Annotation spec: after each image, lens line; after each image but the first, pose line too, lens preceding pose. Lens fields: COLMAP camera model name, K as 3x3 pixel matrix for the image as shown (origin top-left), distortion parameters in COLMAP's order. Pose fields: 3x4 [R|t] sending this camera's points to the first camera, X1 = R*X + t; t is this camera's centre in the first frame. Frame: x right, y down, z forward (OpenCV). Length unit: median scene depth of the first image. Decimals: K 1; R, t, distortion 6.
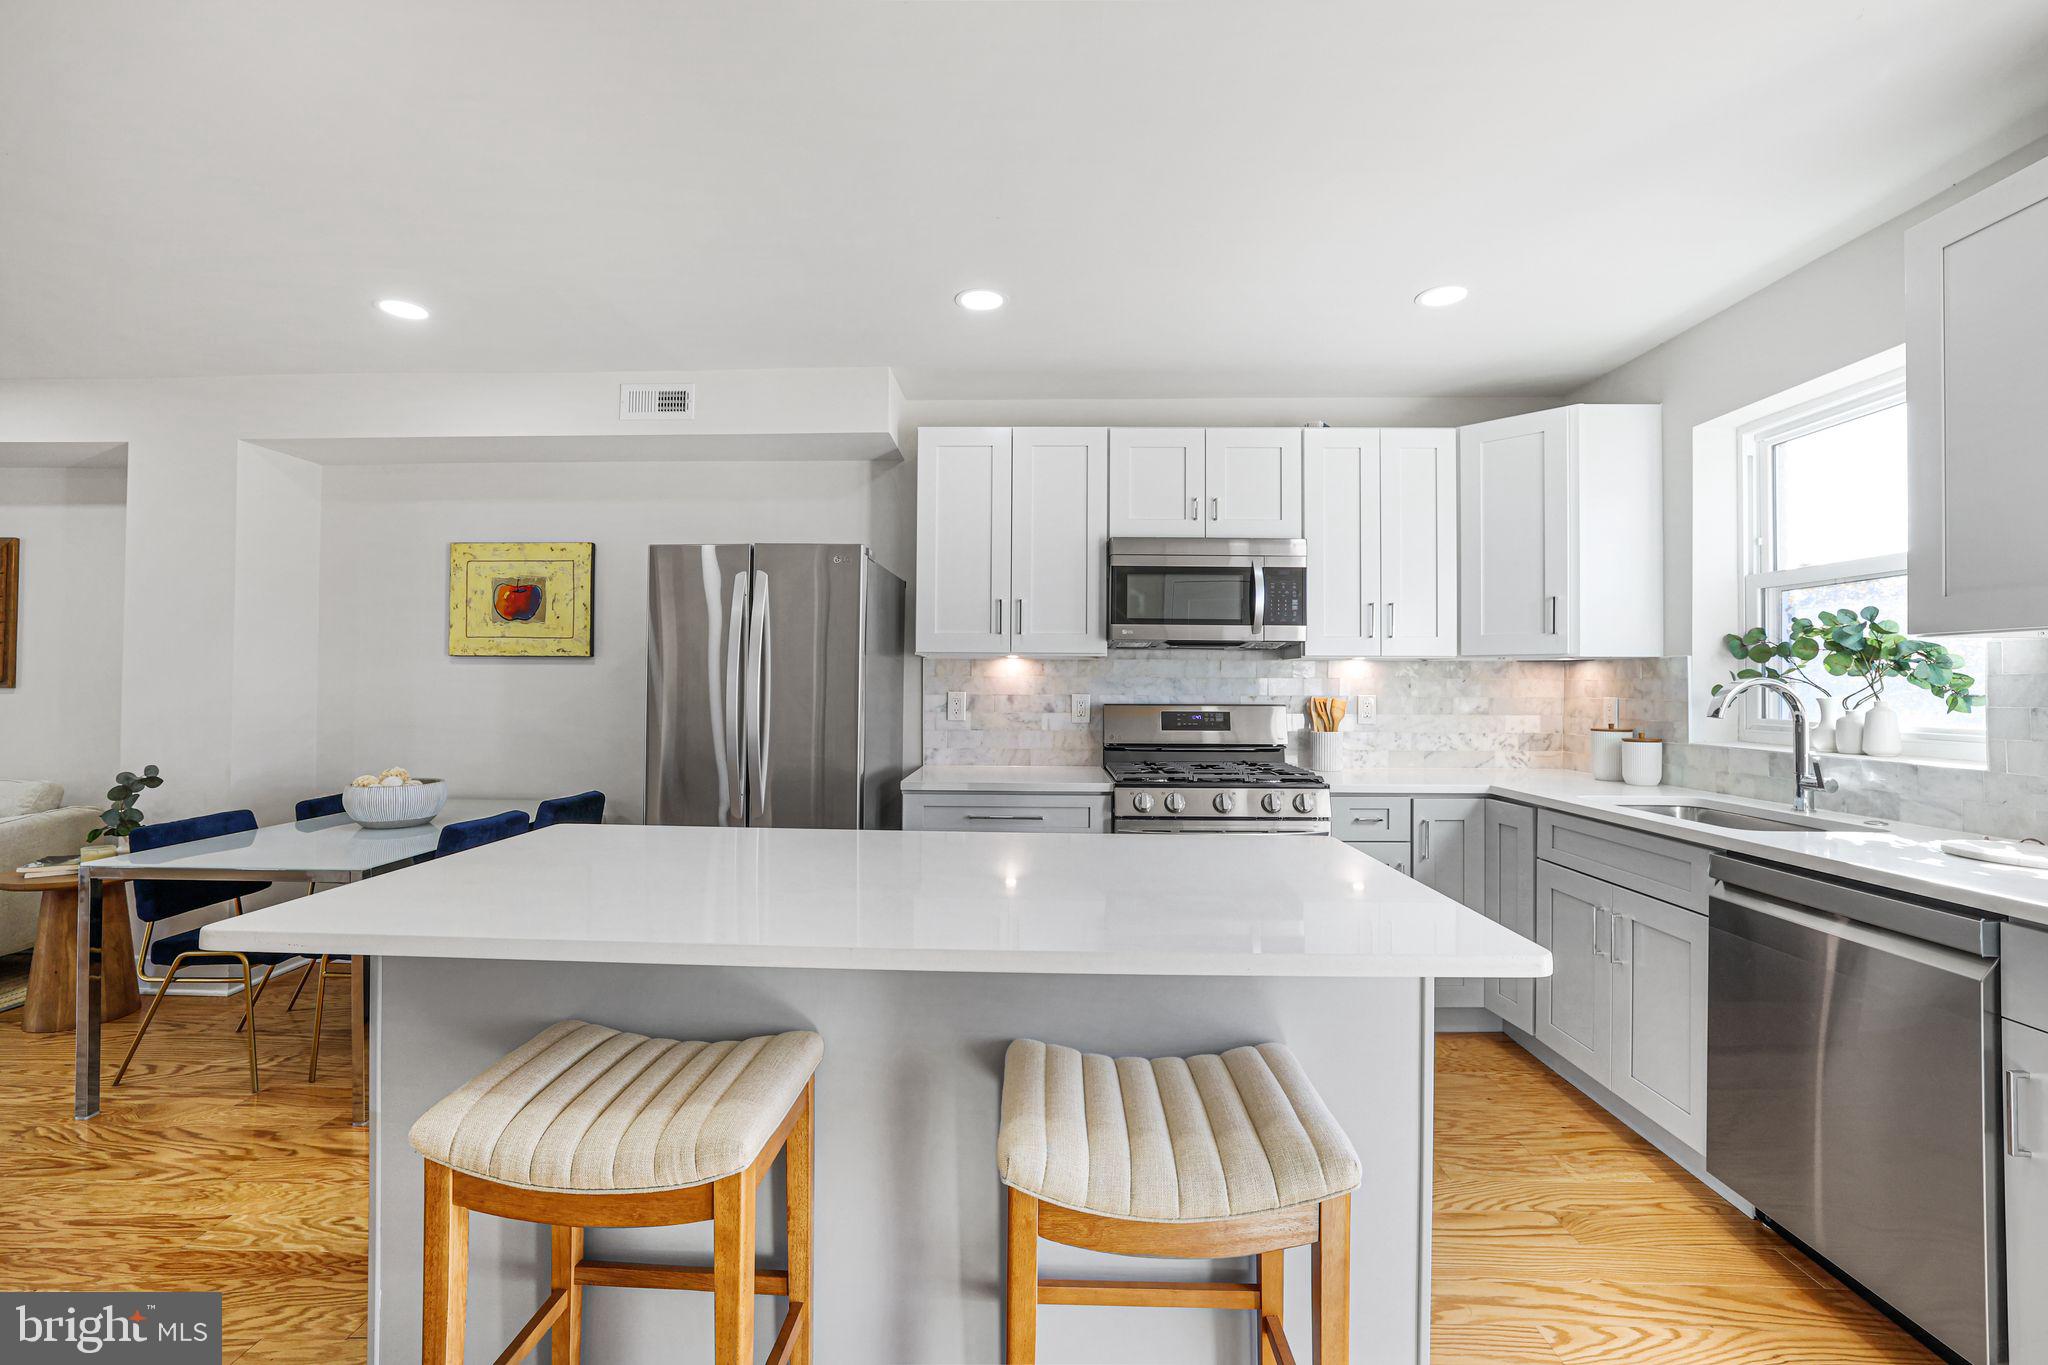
lens RADIAL K [[876.2, 0, 1024.0], [0, 876.2, 682.5], [0, 0, 1]] dist [-0.000871, 0.000074]
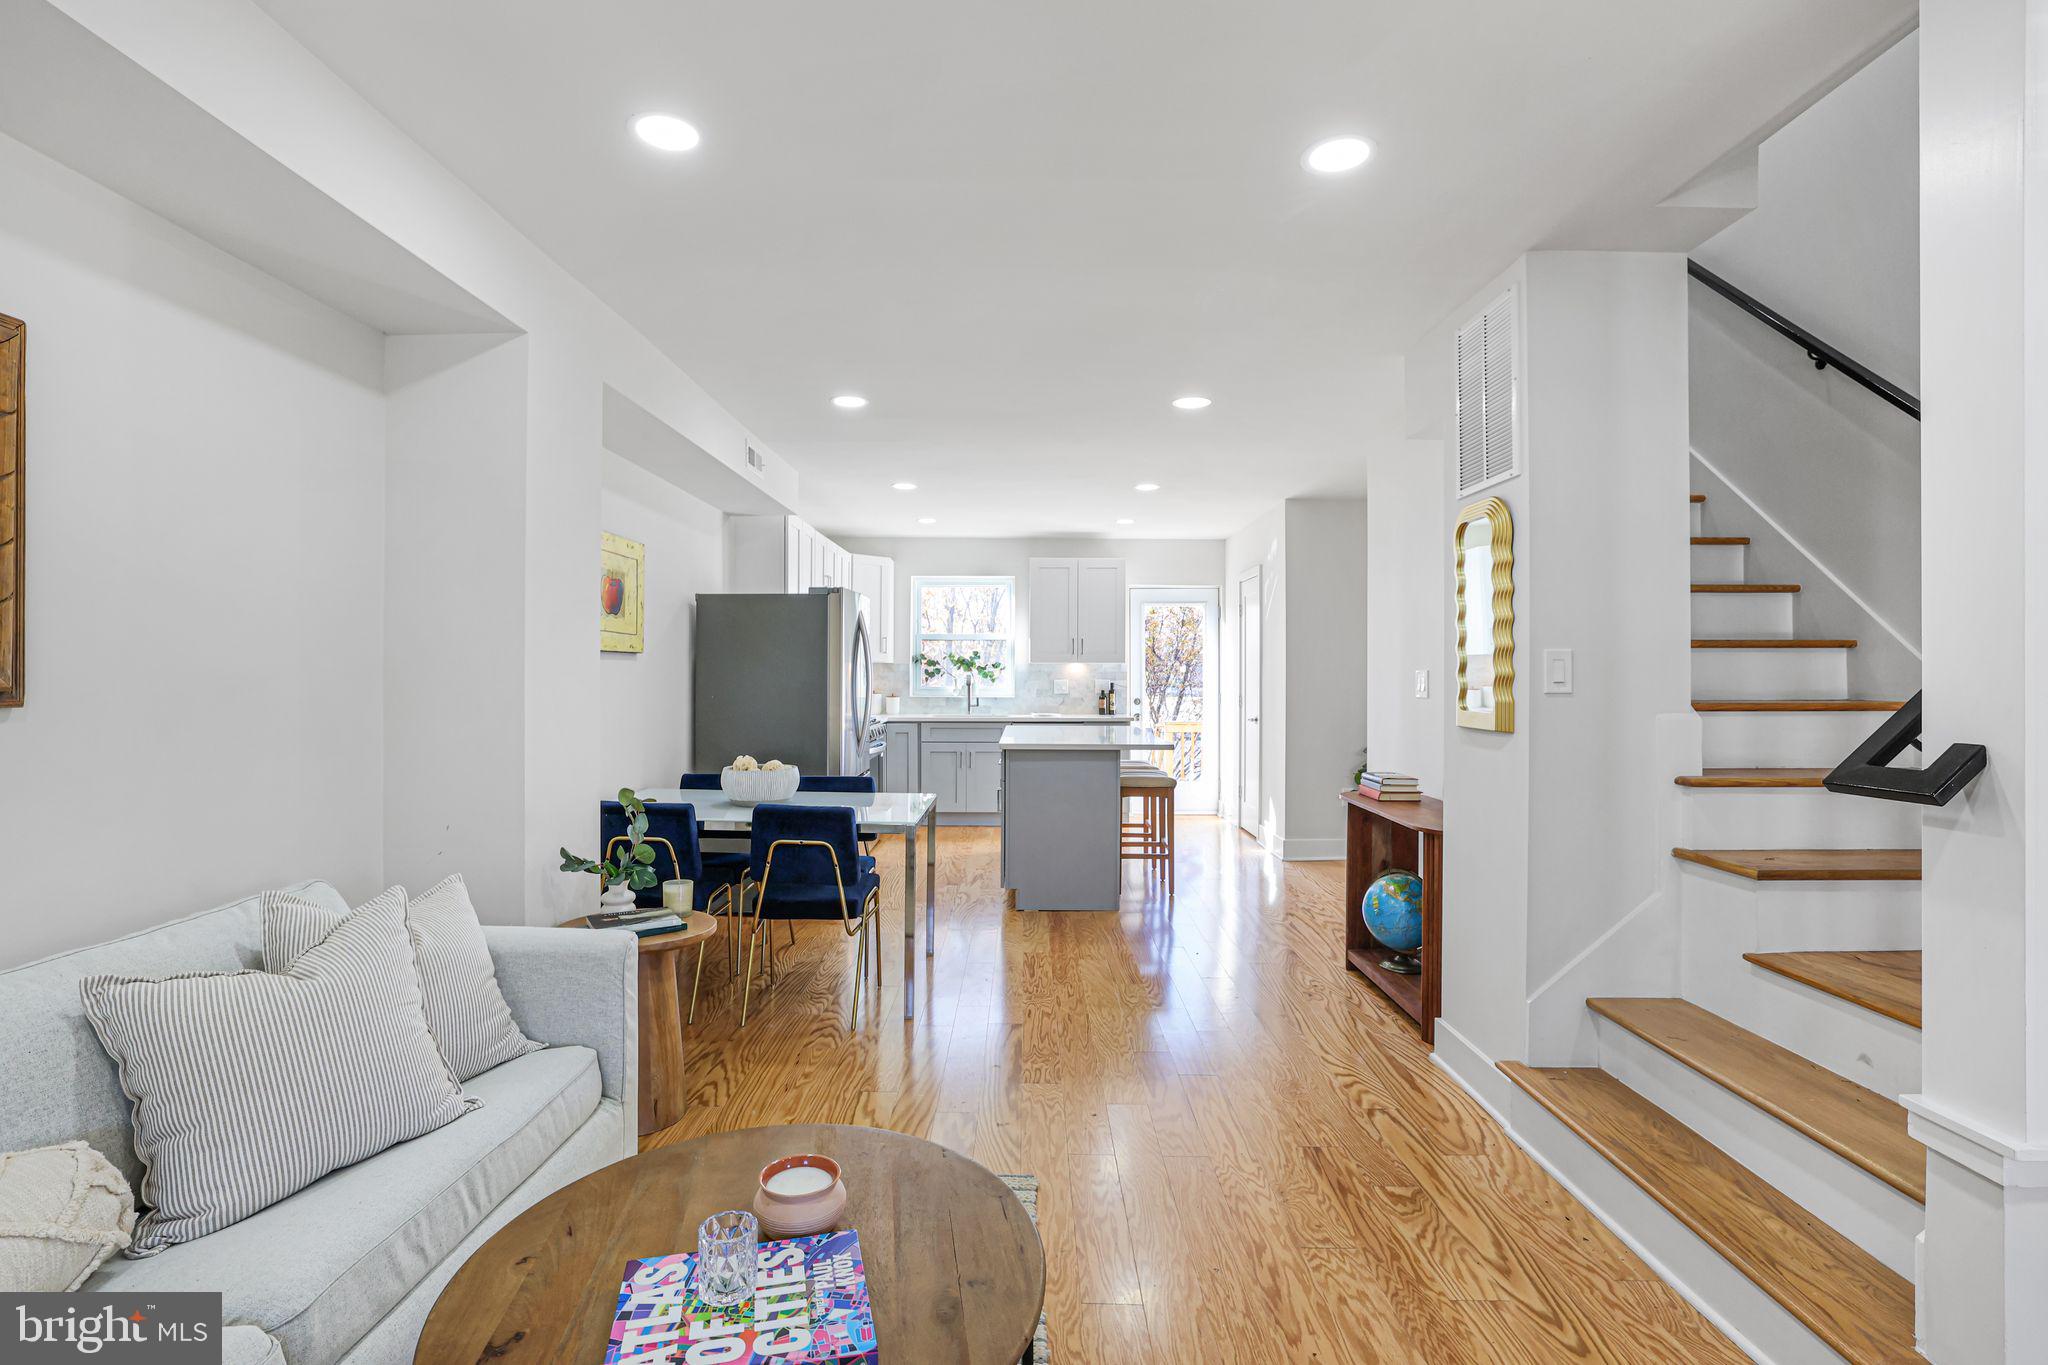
lens RADIAL K [[946.3, 0, 1018.5], [0, 946.3, 663.2], [0, 0, 1]] dist [-0.000318, 0.000060]
pose [[-0.025619, 0.004581, 0.999661, -1.635212], [-0.005877, 0.999972, -0.004733, -0.014867], [-0.999654, -0.005996, -0.025591, 0.578848]]
